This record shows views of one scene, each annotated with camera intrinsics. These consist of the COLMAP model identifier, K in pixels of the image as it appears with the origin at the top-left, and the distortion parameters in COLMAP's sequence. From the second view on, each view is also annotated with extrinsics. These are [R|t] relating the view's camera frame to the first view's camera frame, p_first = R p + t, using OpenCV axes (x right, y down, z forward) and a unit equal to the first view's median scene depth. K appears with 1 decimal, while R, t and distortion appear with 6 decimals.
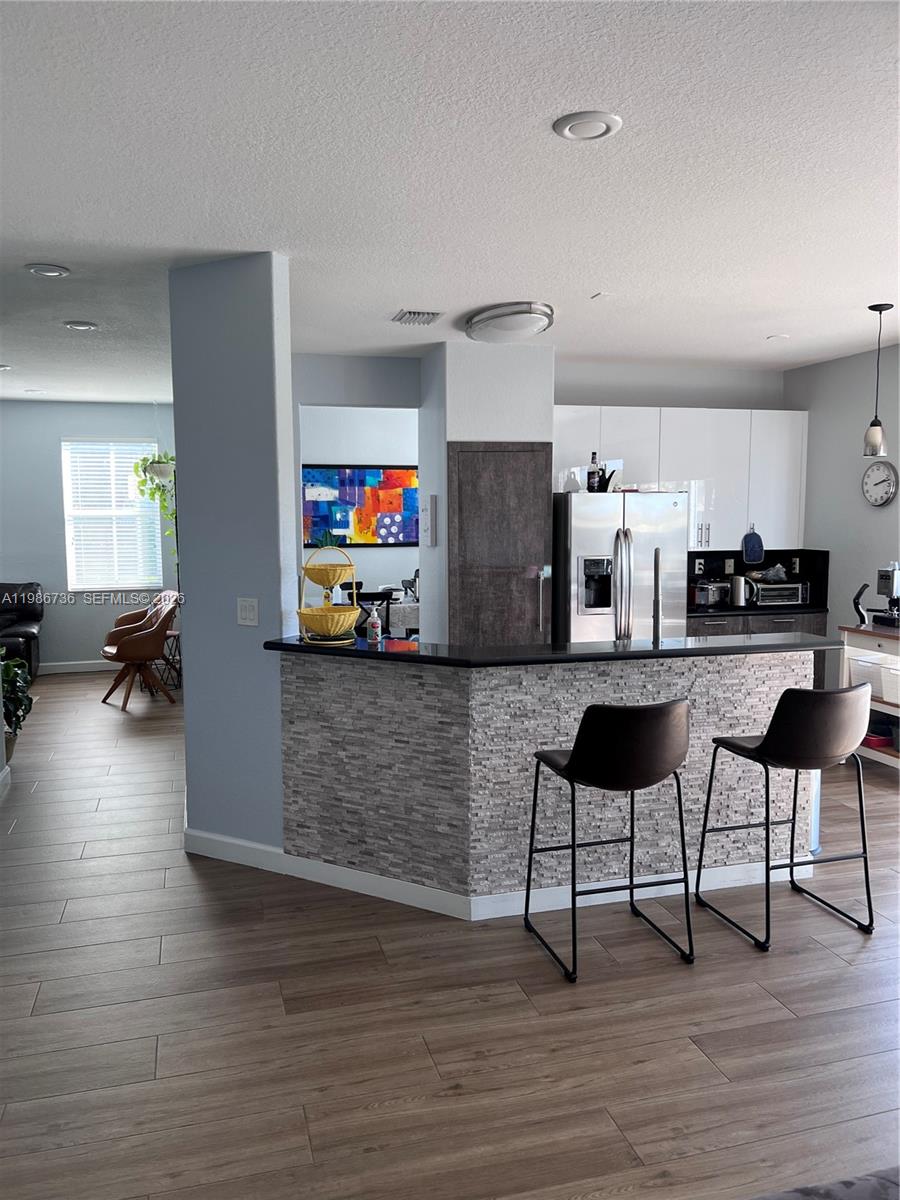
lens RADIAL K [[914.5, 0, 449.6], [0, 914.5, 600.4], [0, 0, 1]] dist [0.040008, -0.015819]
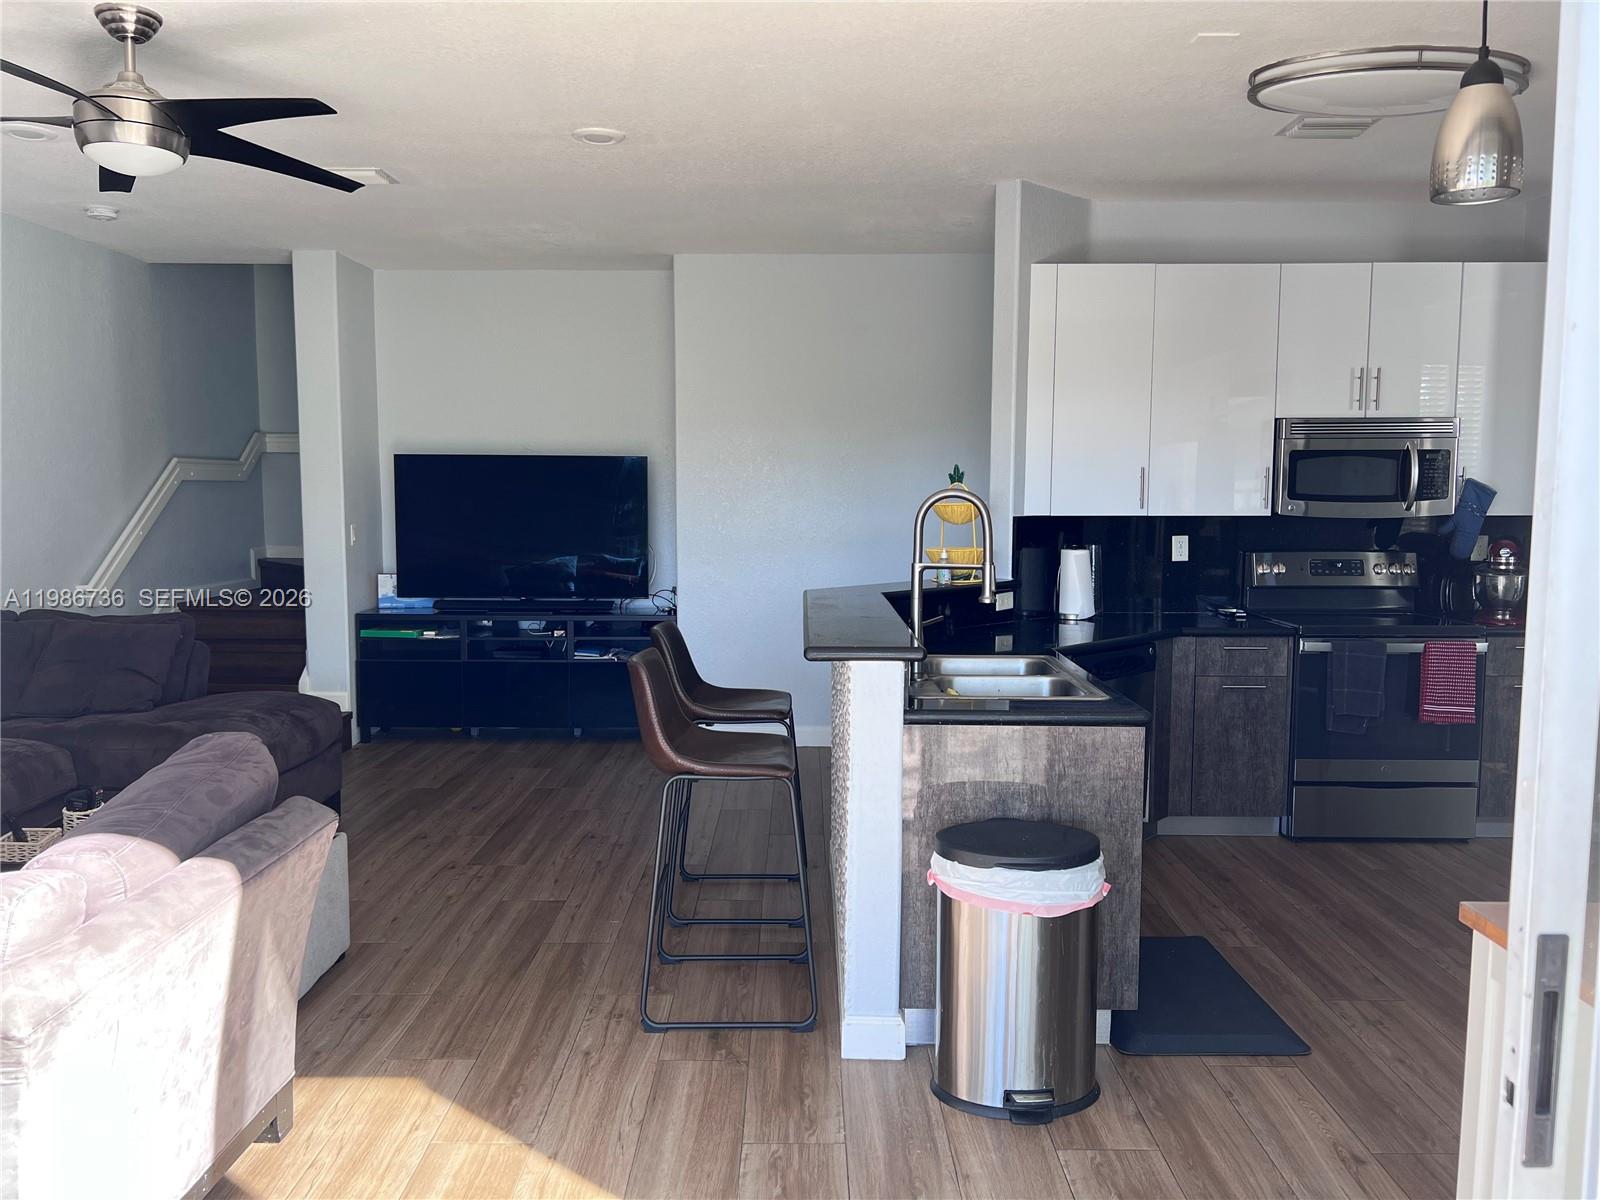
lens RADIAL K [[1219.3, 0, 795.2], [0, 1219.3, 592.6], [0, 0, 1]] dist [0.040008, -0.015819]
pose [[-0.281036, 0.092710, -0.955209, 1.757448], [-0.094528, 0.987809, 0.123686, -0.130583], [0.955031, 0.125055, -0.268846, 1.802024]]
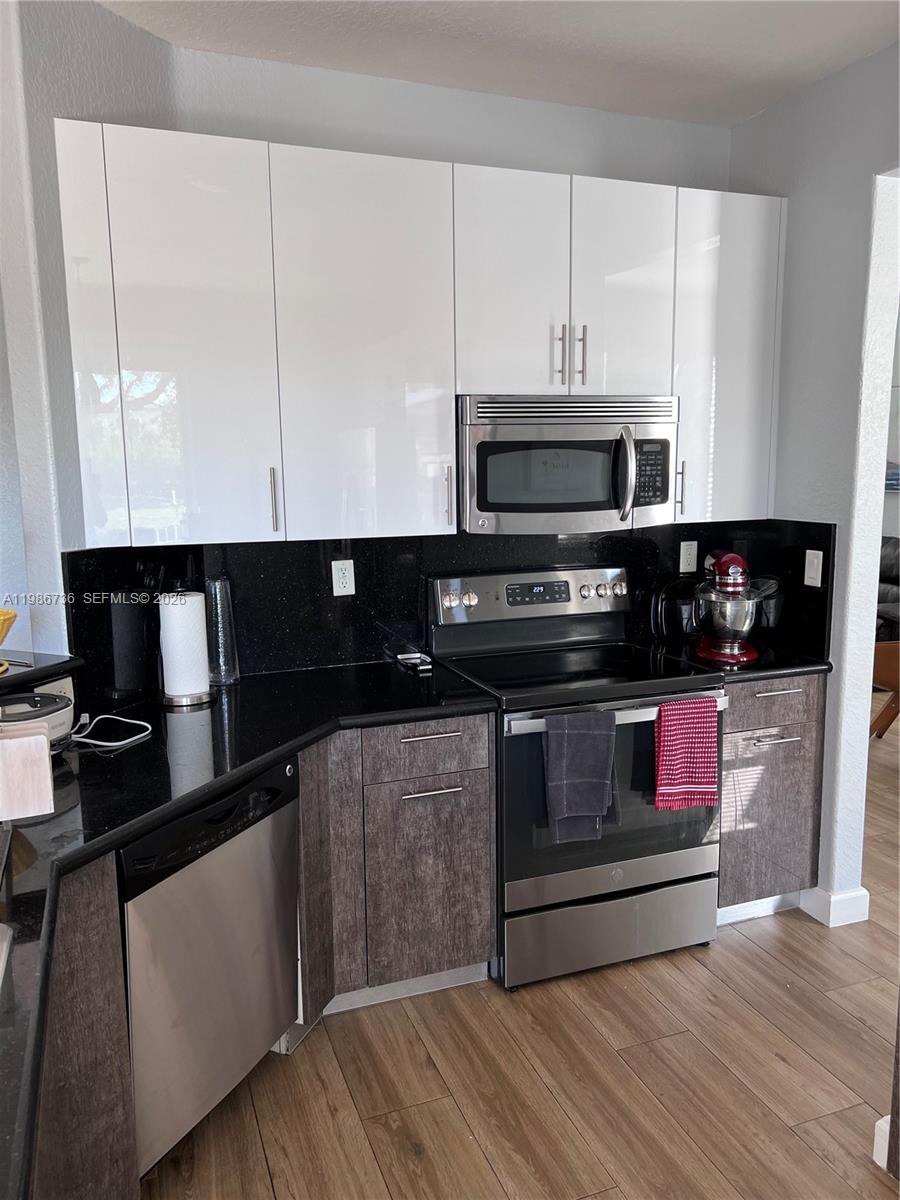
lens RADIAL K [[914.5, 0, 446.0], [0, 914.5, 604.1], [0, 0, 1]] dist [0.040008, -0.015819]
pose [[0.076794, 0.157792, -0.984482, 1.223145], [-0.084685, 0.984862, 0.151247, -0.144991], [0.993444, 0.071756, 0.088994, 1.844627]]
